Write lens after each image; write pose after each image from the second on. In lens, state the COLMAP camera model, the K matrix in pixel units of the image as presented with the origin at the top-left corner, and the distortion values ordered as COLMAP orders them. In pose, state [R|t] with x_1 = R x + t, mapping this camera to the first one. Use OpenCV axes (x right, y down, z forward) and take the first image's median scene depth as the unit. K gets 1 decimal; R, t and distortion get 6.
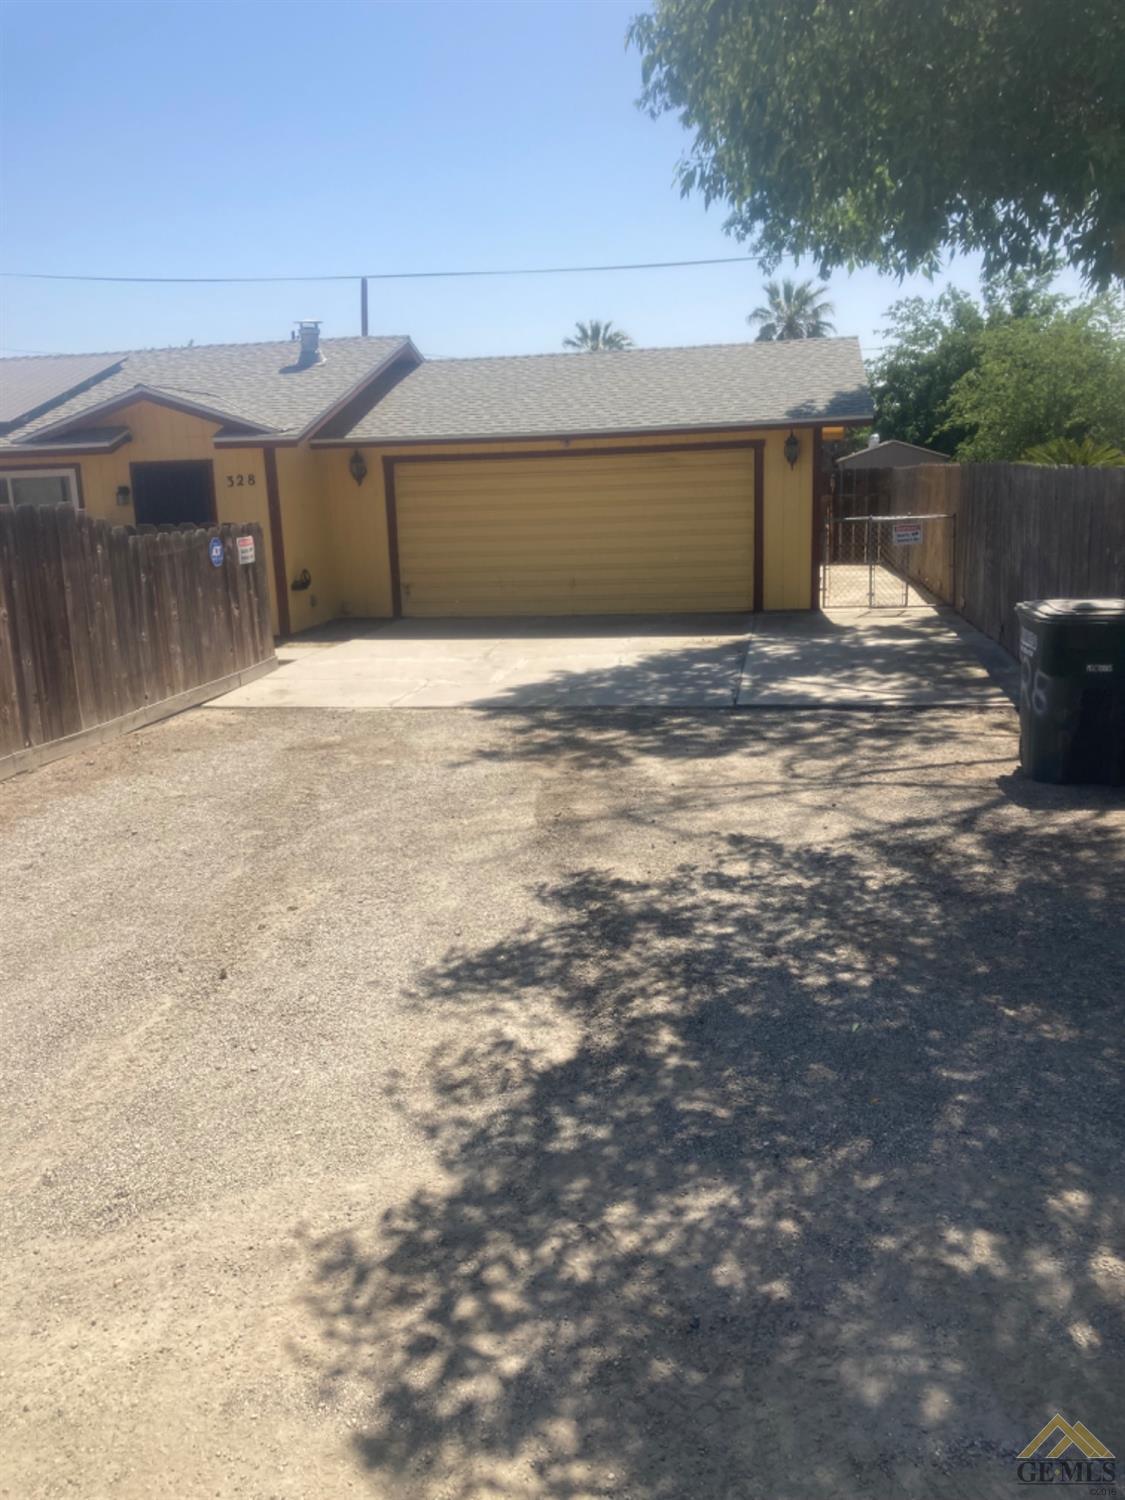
lens RADIAL K [[1218.2, 0, 553.7], [0, 1218.2, 749.4], [0, 0, 1]] dist [0.083219, -0.206148]
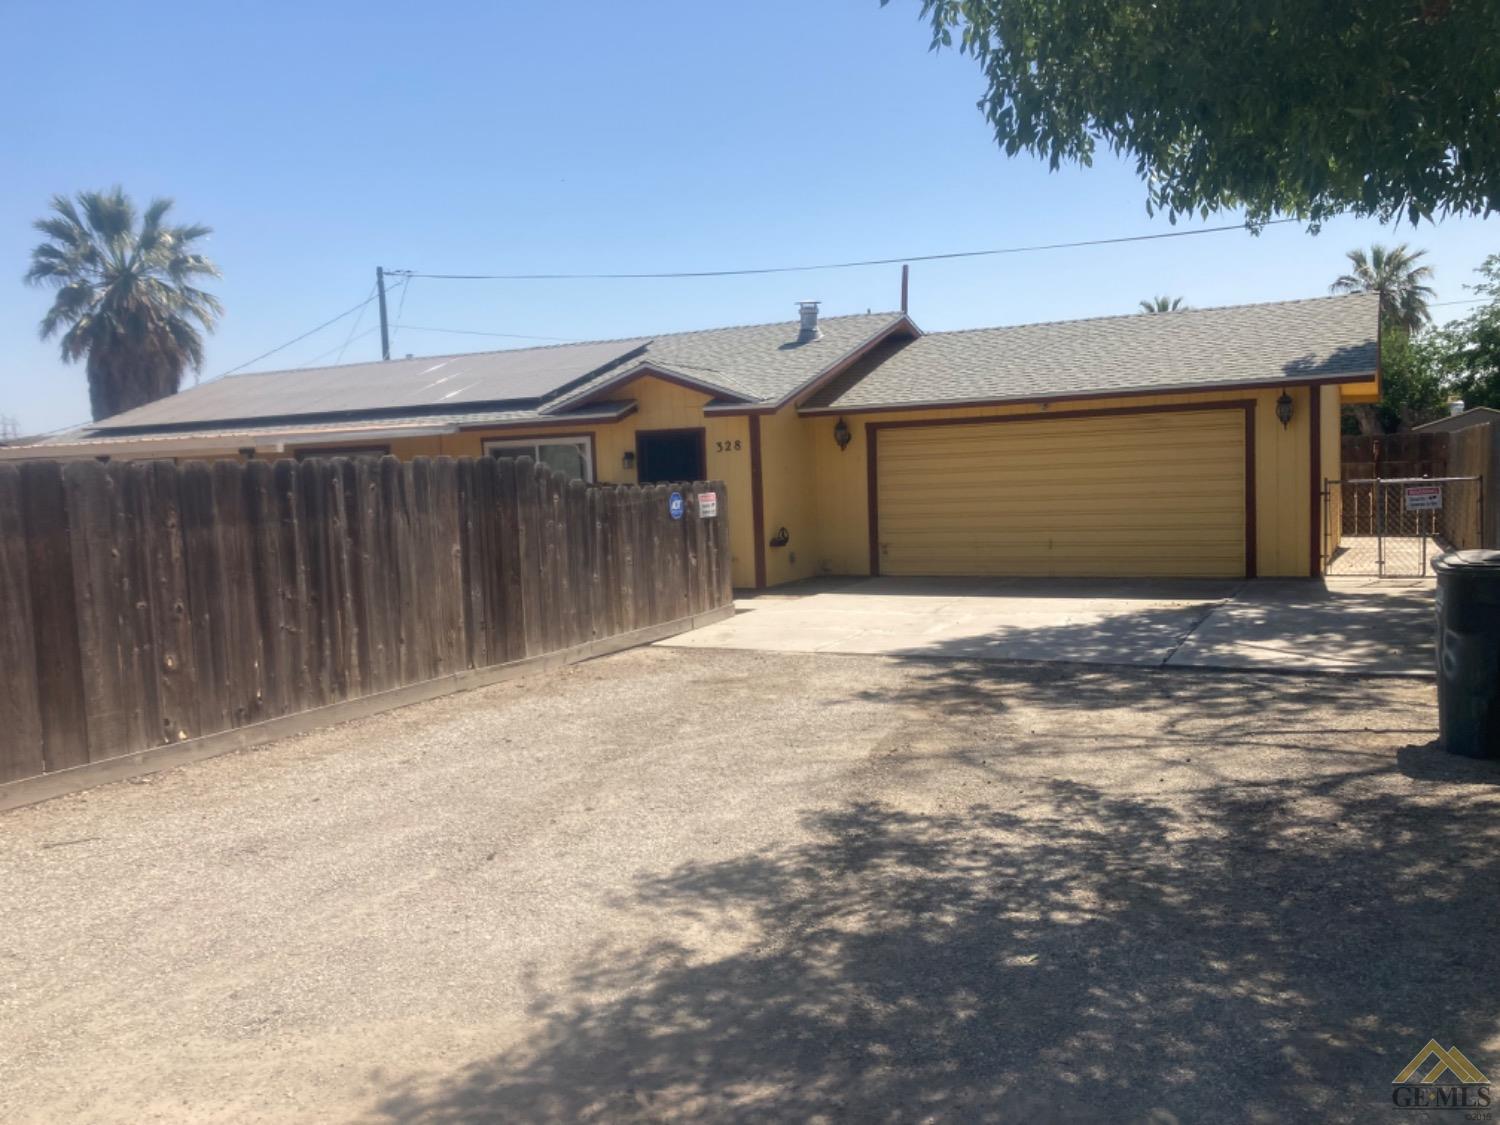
lens RADIAL K [[1215.8, 0, 765.0], [0, 1215.8, 576.6], [0, 0, 1]] dist [0.109109, -0.247311]
pose [[0.957540, 0.024074, -0.287294, 0.139029], [-0.058433, 0.992031, -0.111627, 0.022295], [0.282317, 0.123674, 0.951316, -0.002034]]
